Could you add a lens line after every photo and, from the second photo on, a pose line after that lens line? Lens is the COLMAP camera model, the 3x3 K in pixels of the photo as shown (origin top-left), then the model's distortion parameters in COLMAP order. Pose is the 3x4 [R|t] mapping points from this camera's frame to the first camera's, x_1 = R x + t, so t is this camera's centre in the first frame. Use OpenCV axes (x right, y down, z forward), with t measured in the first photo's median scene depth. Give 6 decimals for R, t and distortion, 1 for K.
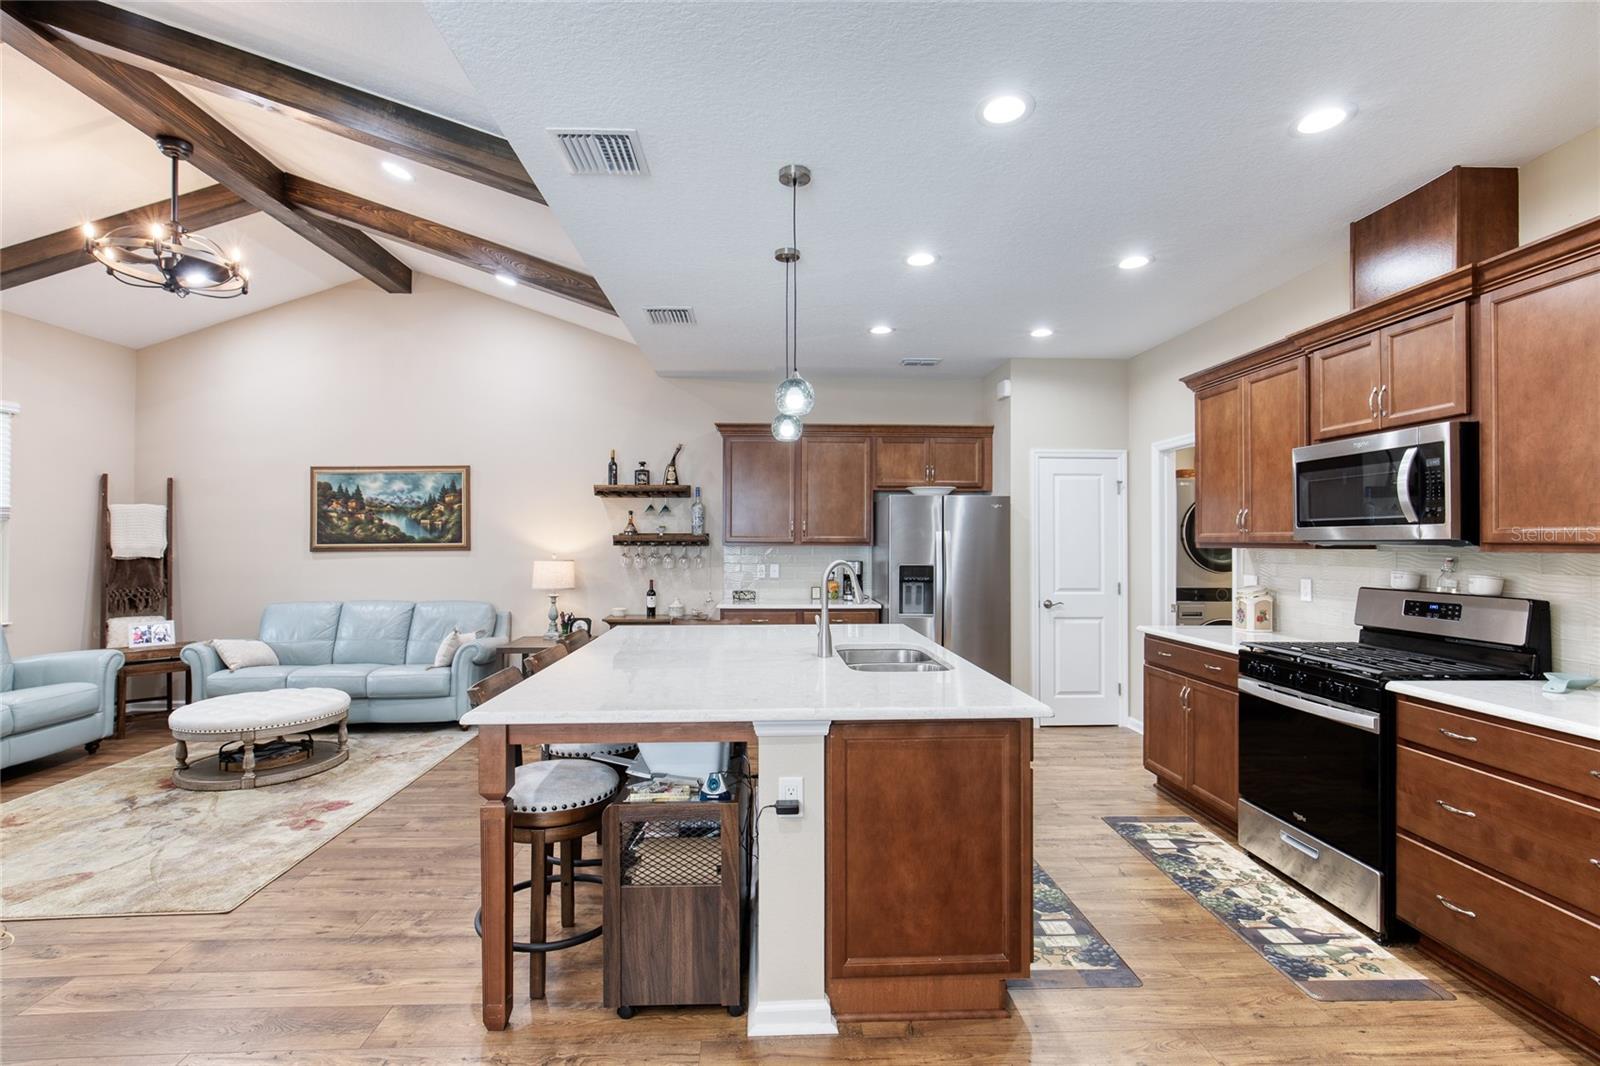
lens RADIAL K [[732.1, 0, 792.7], [0, 732.1, 531.3], [0, 0, 1]] dist [-0.014716, 0.006058]
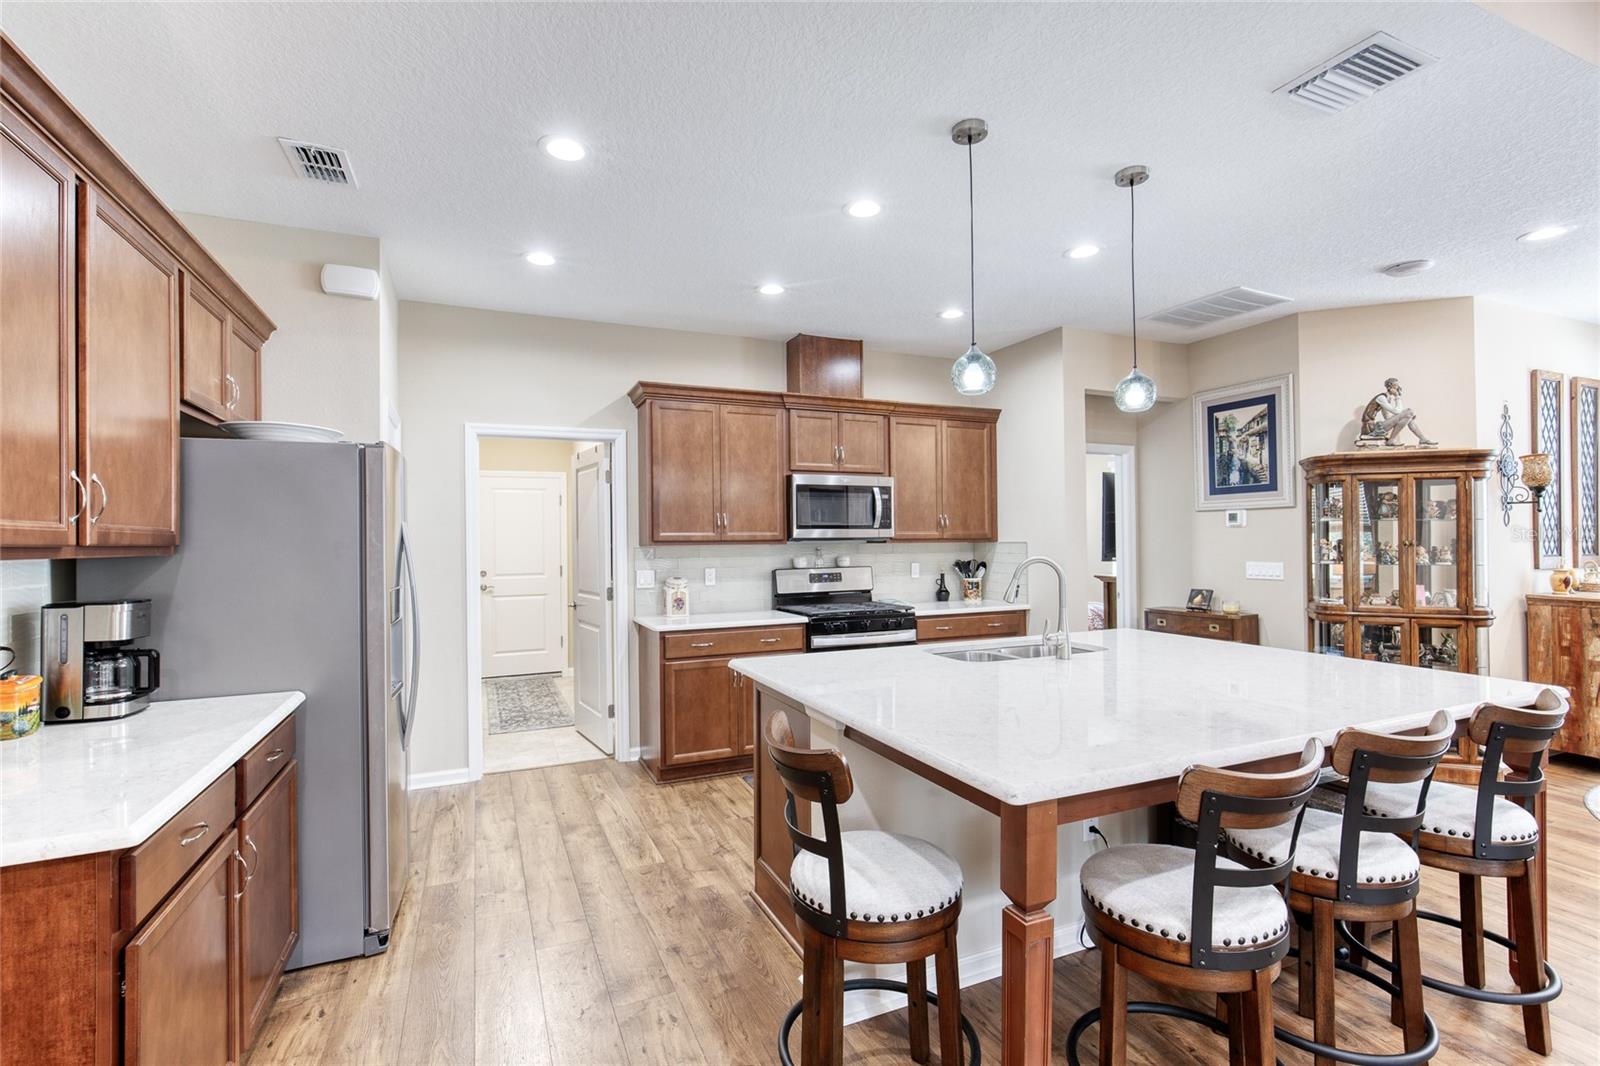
lens RADIAL K [[732.1, 0, 791.0], [0, 732.1, 530.8], [0, 0, 1]] dist [-0.014716, 0.006058]
pose [[-0.368532, 0.014535, 0.929501, -0.485413], [-0.004955, 0.999833, -0.017599, 0.017675], [-0.929602, -0.011092, -0.368398, 1.157678]]
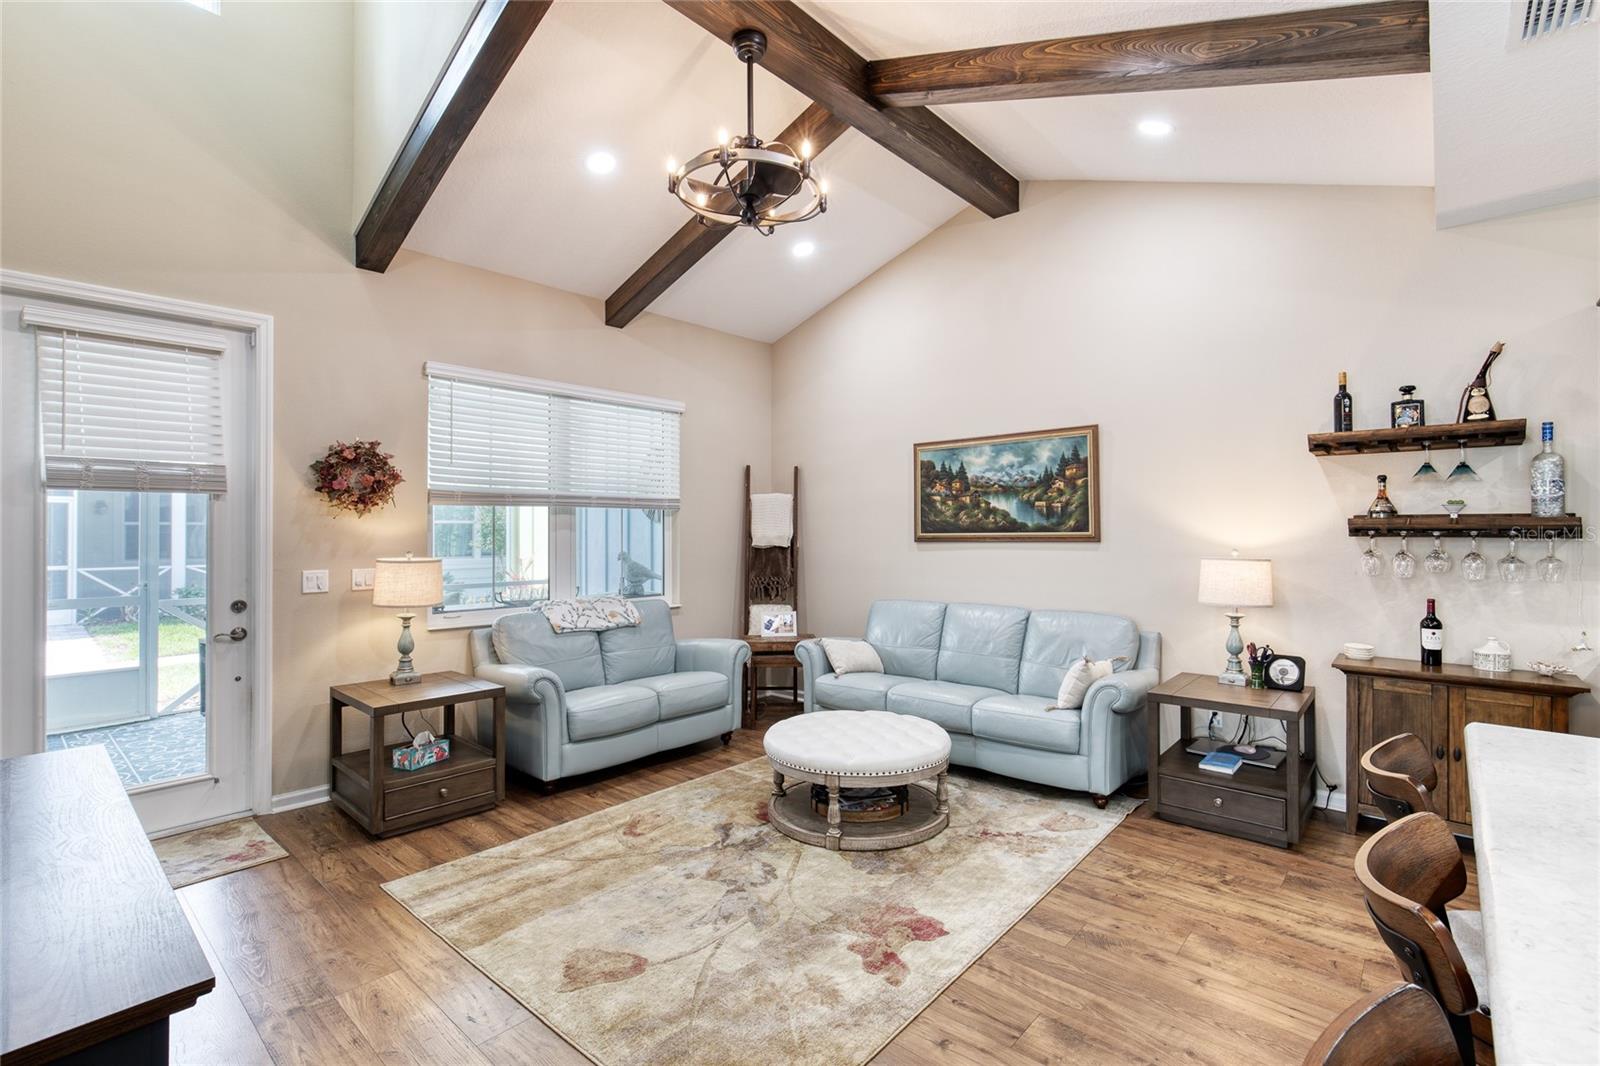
lens RADIAL K [[732.1, 0, 802.0], [0, 732.1, 522.5], [0, 0, 1]] dist [-0.014716, 0.006058]
pose [[0.719502, -0.008494, -0.694438, -0.215941], [0.010763, 0.999941, -0.001079, 0.006155], [0.694407, -0.006698, 0.719551, 0.394196]]
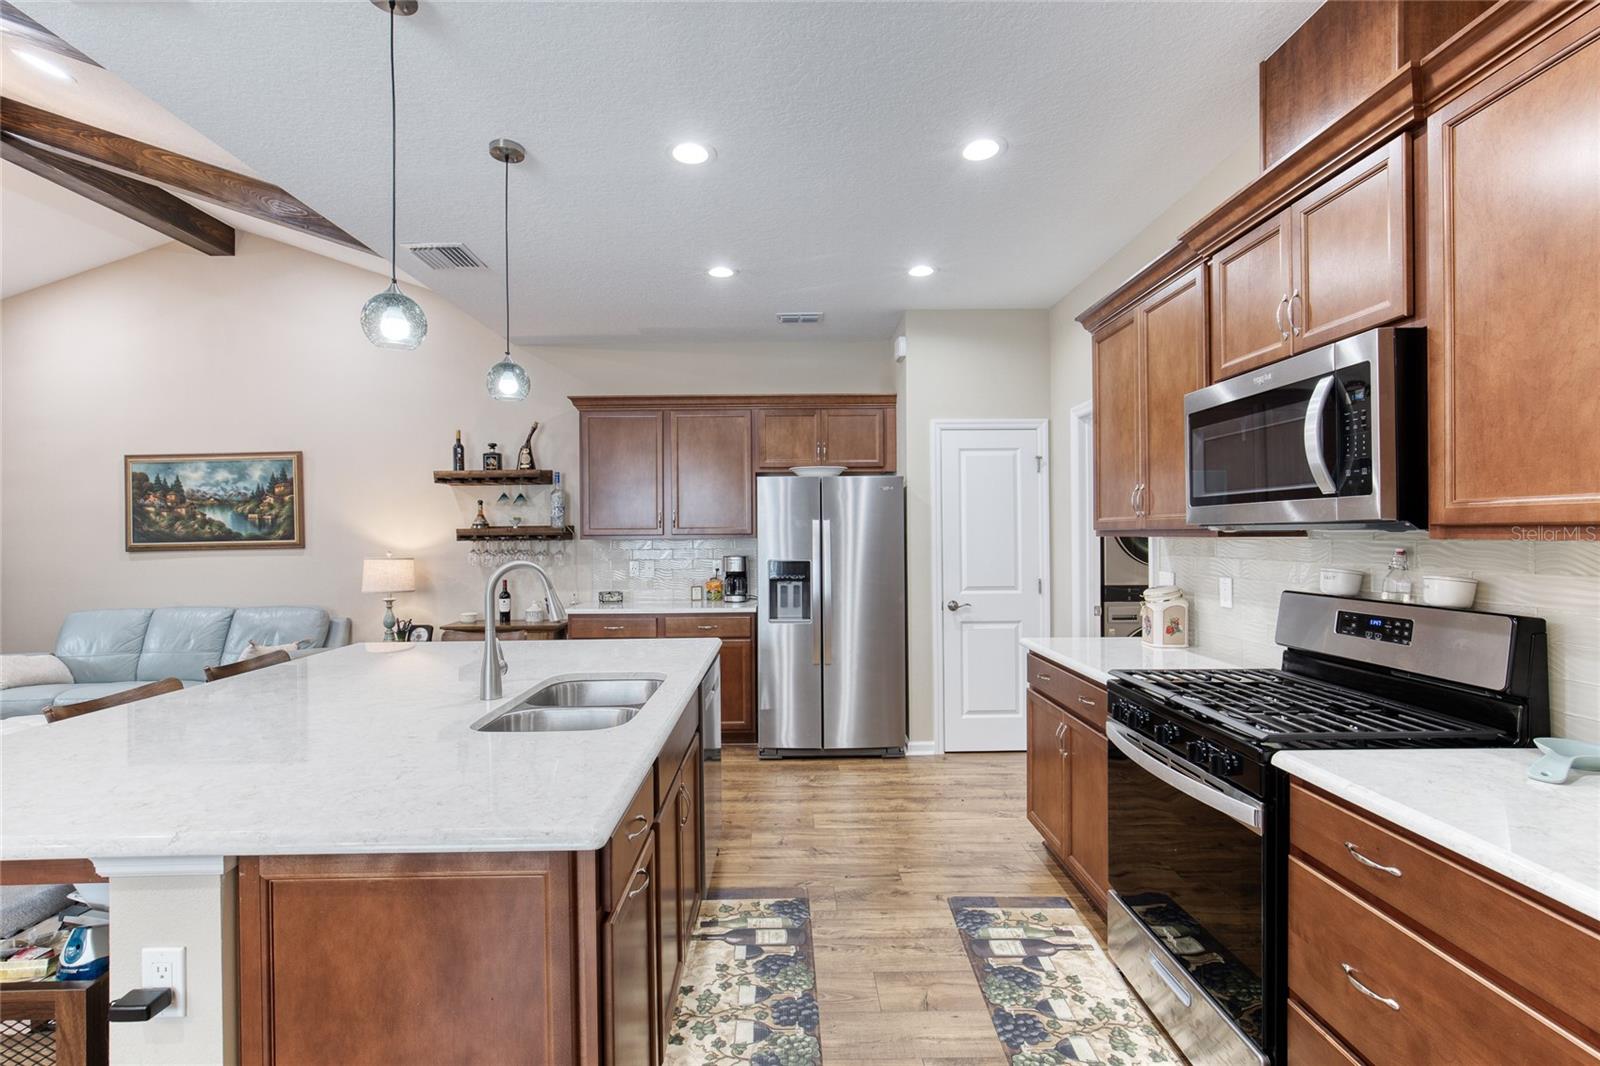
lens RADIAL K [[732.1, 0, 791.8], [0, 732.1, 530.9], [0, 0, 1]] dist [-0.014716, 0.006058]
pose [[0.999188, -0.011665, -0.038567, 0.251663], [0.012088, 0.999869, 0.010756, 0.004501], [0.038437, -0.011214, 0.999198, 0.212769]]
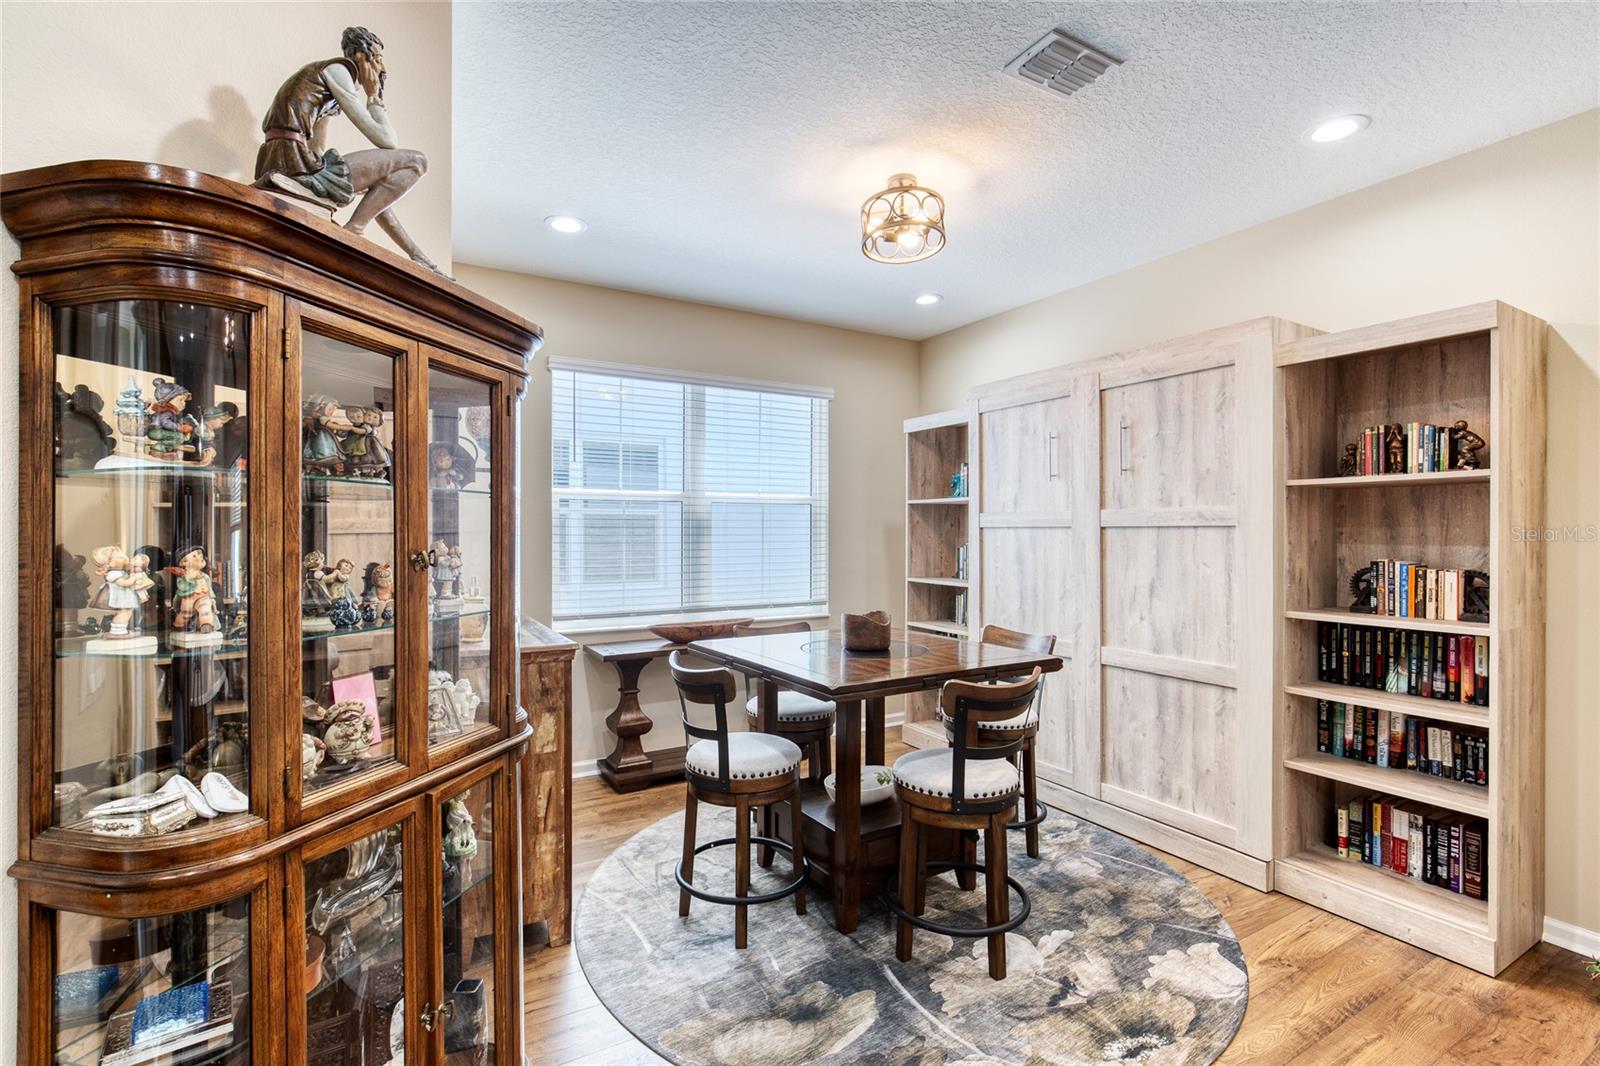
lens RADIAL K [[732.1, 0, 787.4], [0, 732.1, 535.3], [0, 0, 1]] dist [-0.014716, 0.006058]
pose [[-0.878558, 0.001833, -0.477632, 0.114268], [0.006350, 0.999949, -0.007843, 0.006936], [0.477593, -0.009923, -0.878525, 0.396192]]
